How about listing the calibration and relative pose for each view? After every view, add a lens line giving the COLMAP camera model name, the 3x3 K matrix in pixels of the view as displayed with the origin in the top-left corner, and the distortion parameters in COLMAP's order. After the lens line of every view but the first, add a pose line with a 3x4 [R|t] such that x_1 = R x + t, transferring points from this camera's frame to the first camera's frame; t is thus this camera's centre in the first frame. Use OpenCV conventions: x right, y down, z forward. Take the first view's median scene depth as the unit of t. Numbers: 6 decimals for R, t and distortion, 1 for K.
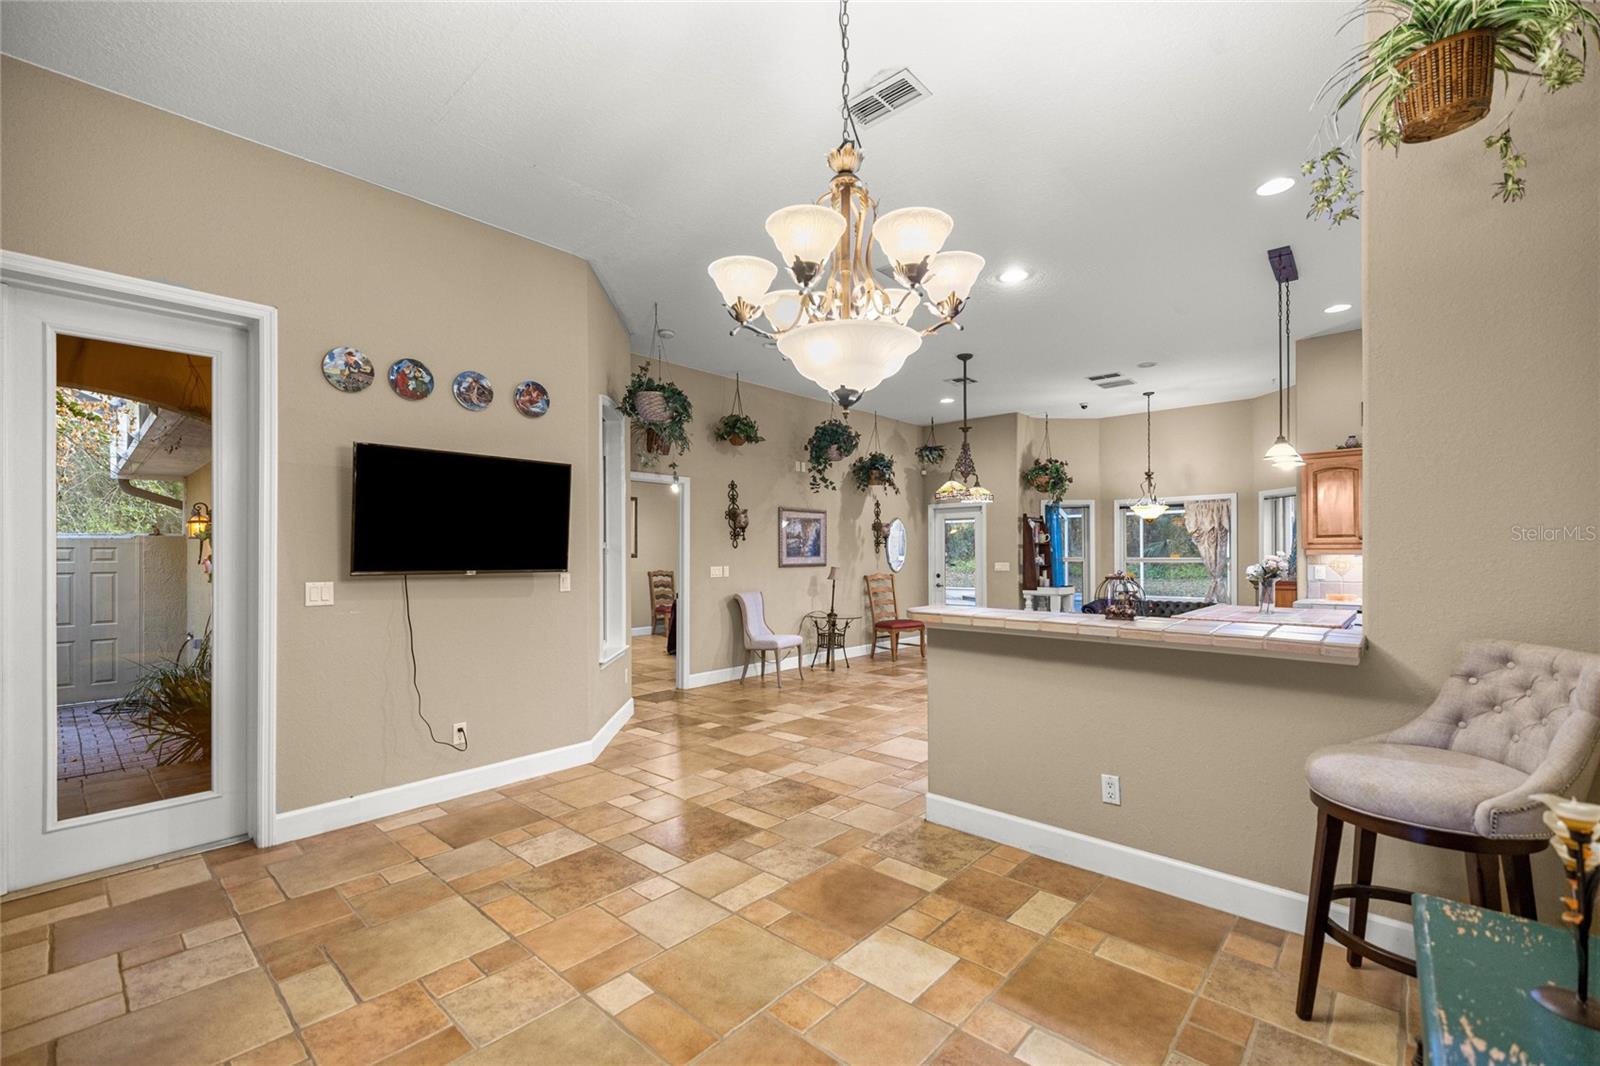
lens RADIAL K [[676.0, 0, 805.7], [0, 676.0, 556.7], [0, 0, 1]] dist [0.002458, -0.000365]
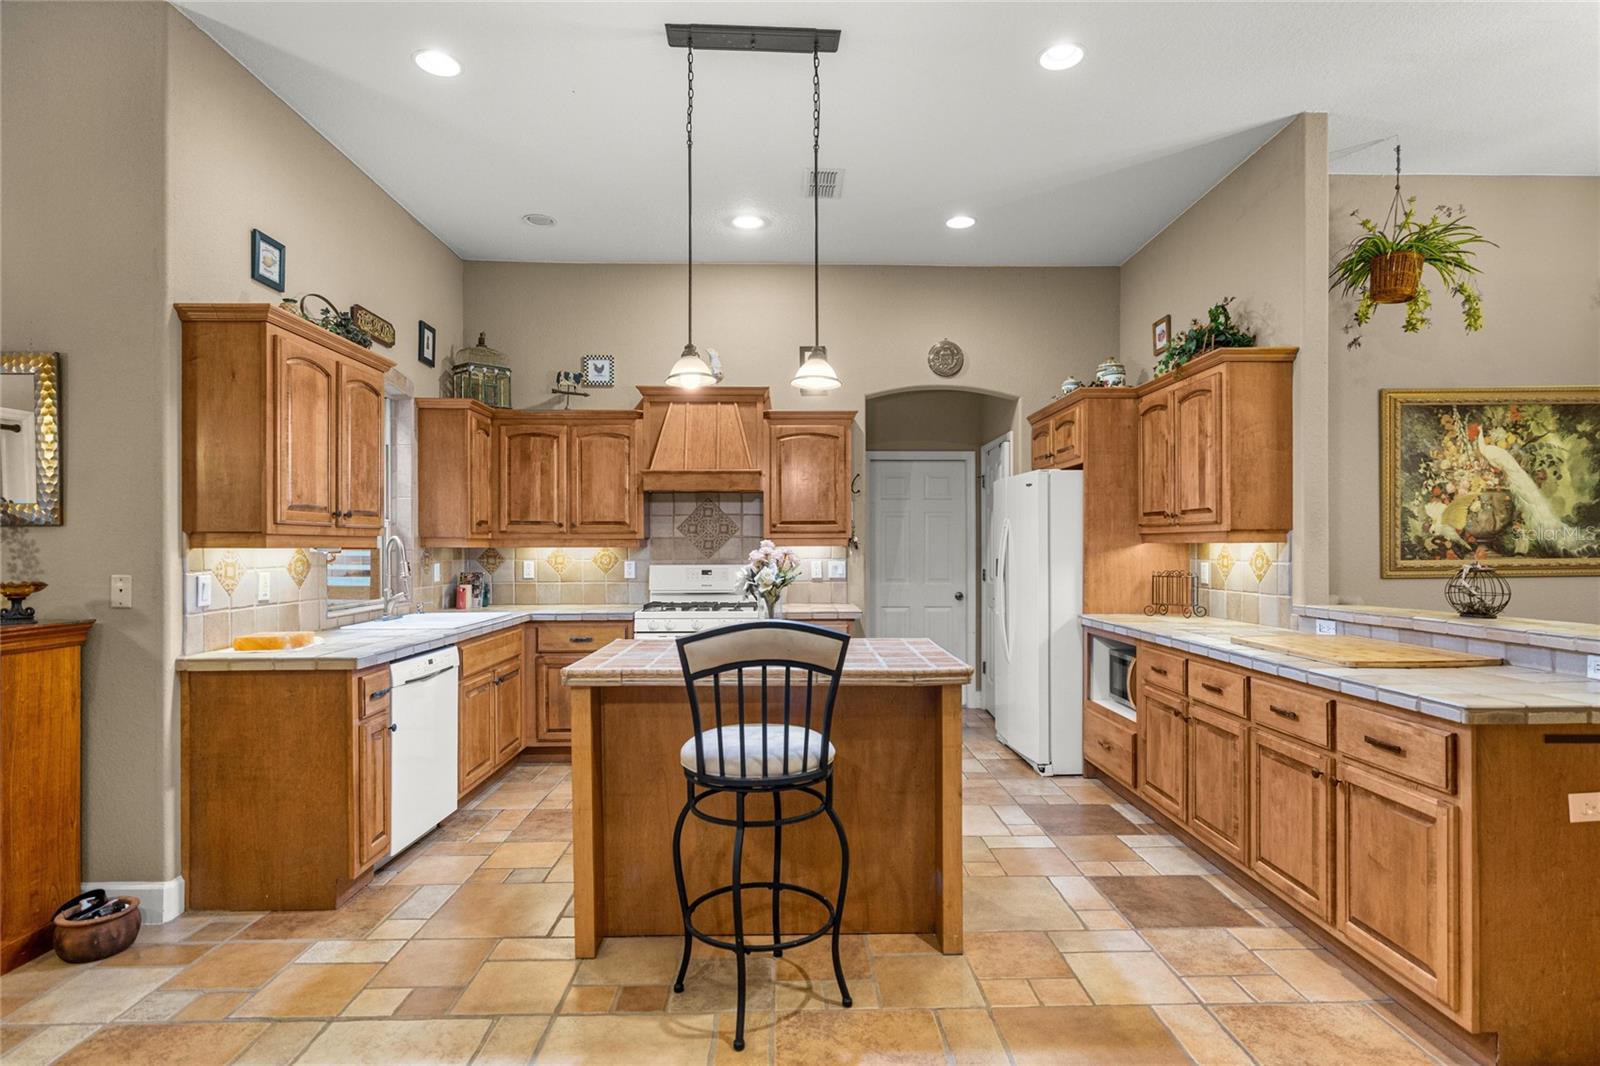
lens RADIAL K [[828.7, 0, 799.8], [0, 828.7, 547.2], [0, 0, 1]] dist [0.000736, -0.000190]
pose [[-0.682197, 0.003437, 0.731161, 0.097153], [0.005906, 0.999982, 0.000809, -0.001300], [-0.731145, 0.004870, -0.682205, 0.827769]]
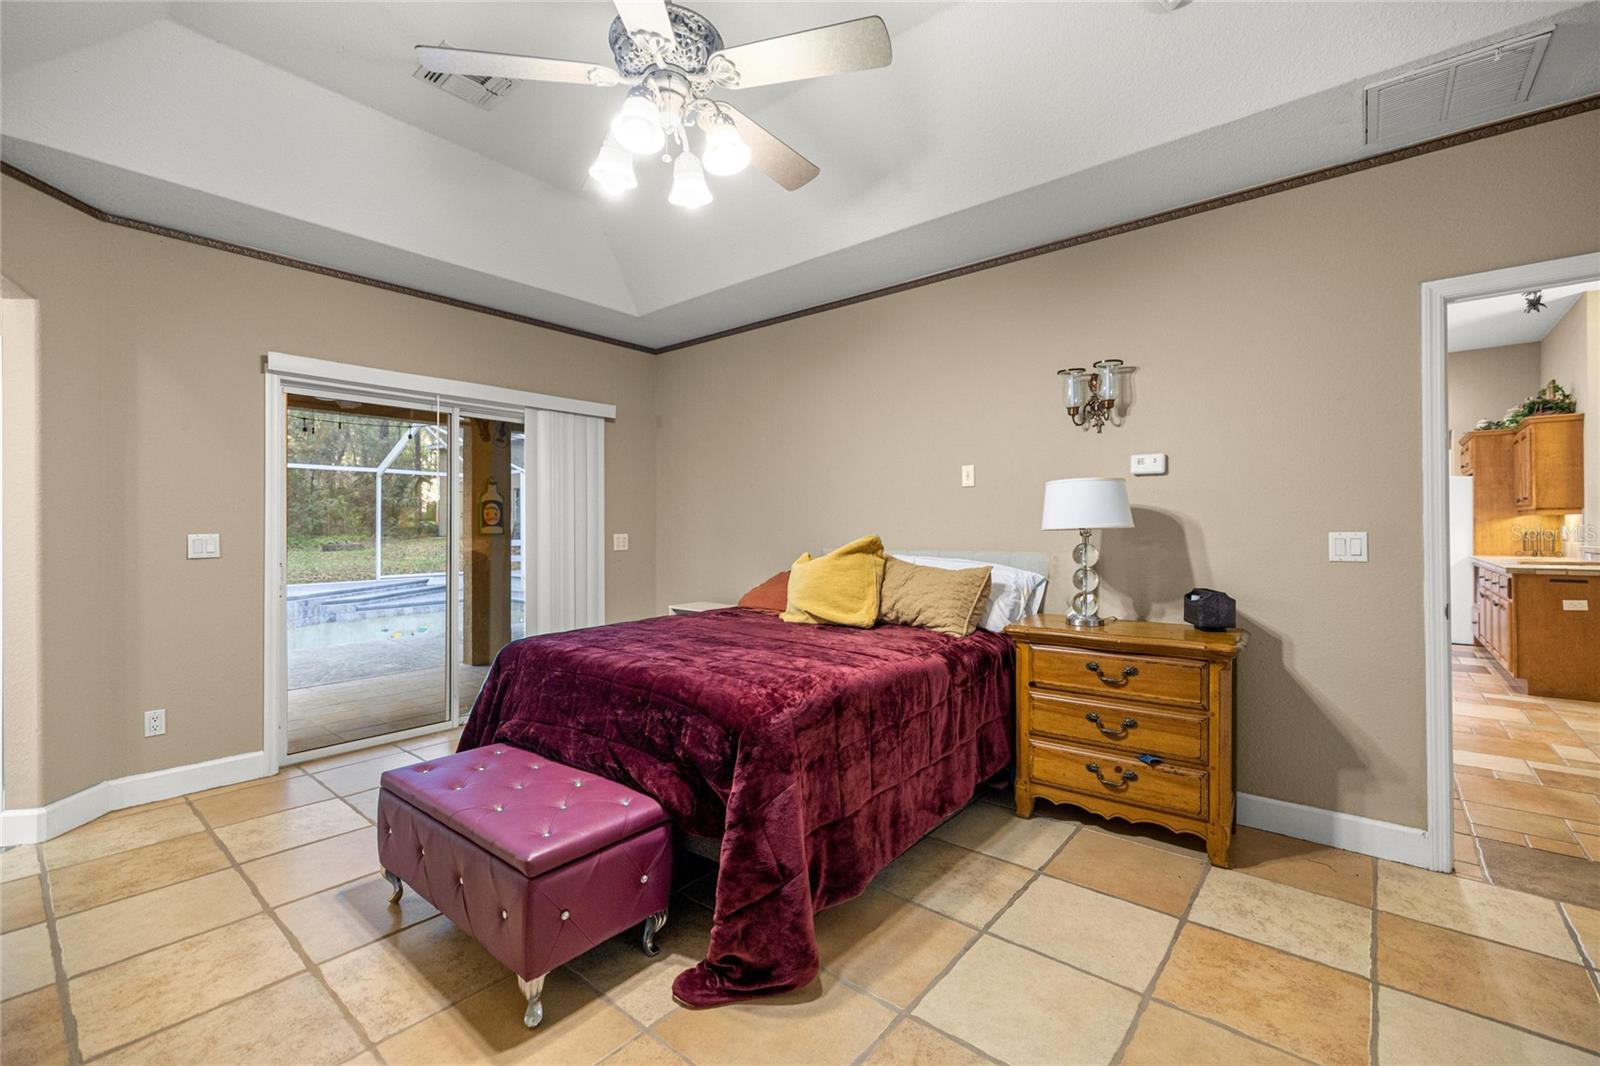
lens RADIAL K [[676.0, 0, 802.8], [0, 676.0, 525.9], [0, 0, 1]] dist [0.002458, -0.000365]
pose [[-0.038939, 0.006348, 0.999221, -0.461588], [0.004917, 0.999969, -0.006162, 0.011186], [-0.999229, 0.004673, -0.038969, 1.184458]]
